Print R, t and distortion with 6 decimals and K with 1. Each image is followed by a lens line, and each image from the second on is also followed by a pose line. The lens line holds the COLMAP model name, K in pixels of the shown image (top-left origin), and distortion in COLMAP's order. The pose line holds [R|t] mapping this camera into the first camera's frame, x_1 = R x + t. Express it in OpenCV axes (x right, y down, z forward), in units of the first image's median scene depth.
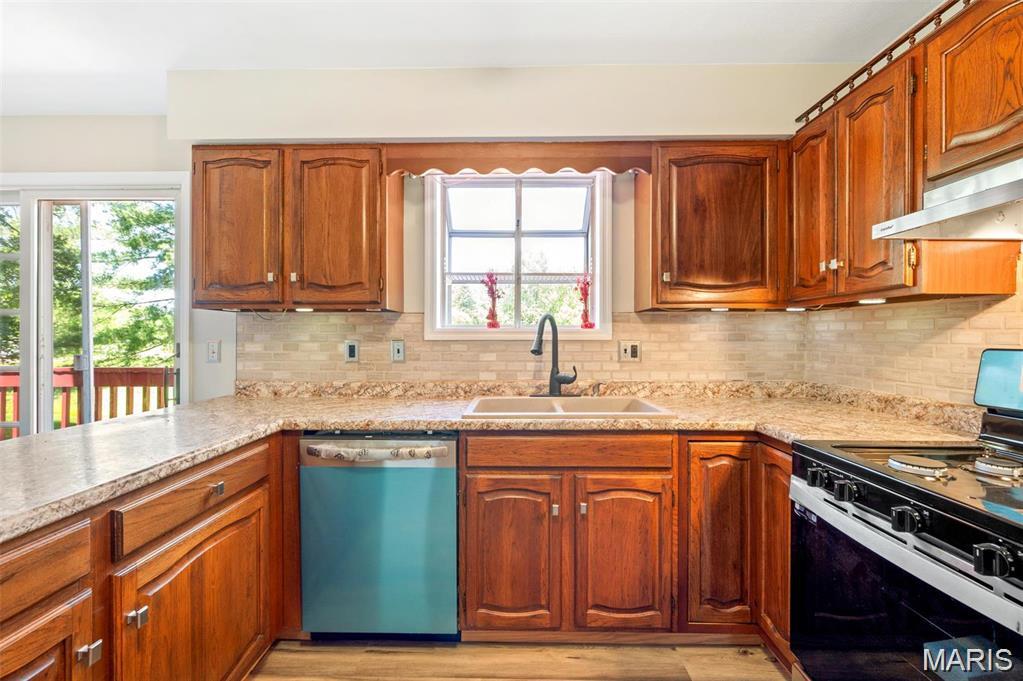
lens RADIAL K [[406.5, 0, 508.9], [0, 406.5, 338.9], [0, 0, 1]] dist [0.001527, 0.000030]
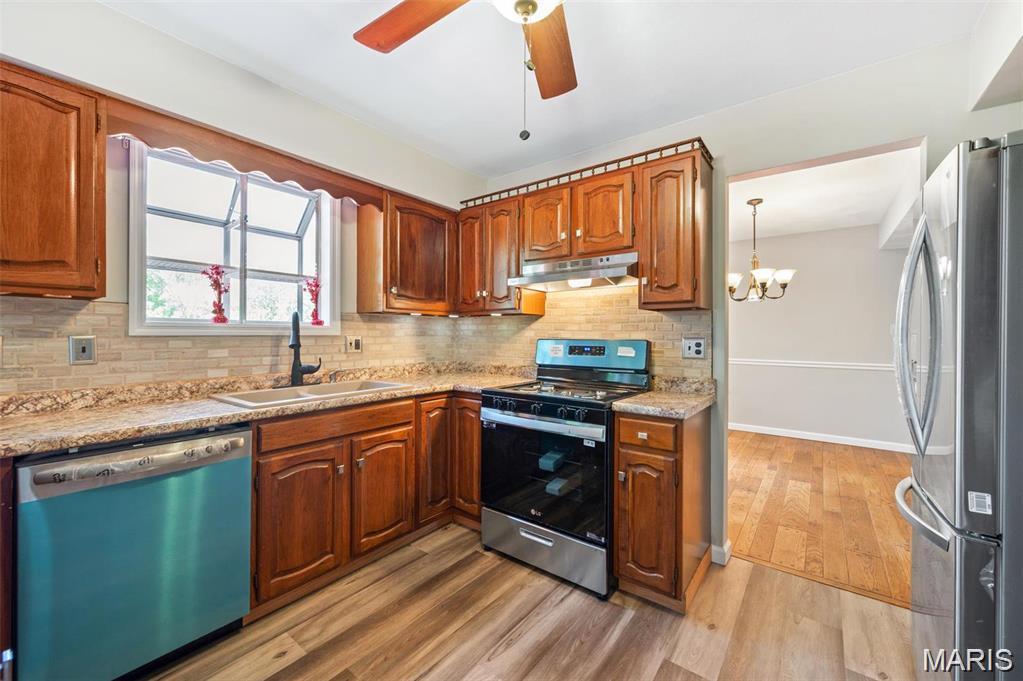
lens RADIAL K [[406.5, 0, 511.0], [0, 406.5, 336.6], [0, 0, 1]] dist [0.001527, 0.000030]
pose [[0.595004, -0.002811, 0.803718, -0.533681], [0.000254, 0.999994, 0.003310, 0.003255], [-0.803723, -0.001765, 0.595001, -0.159971]]
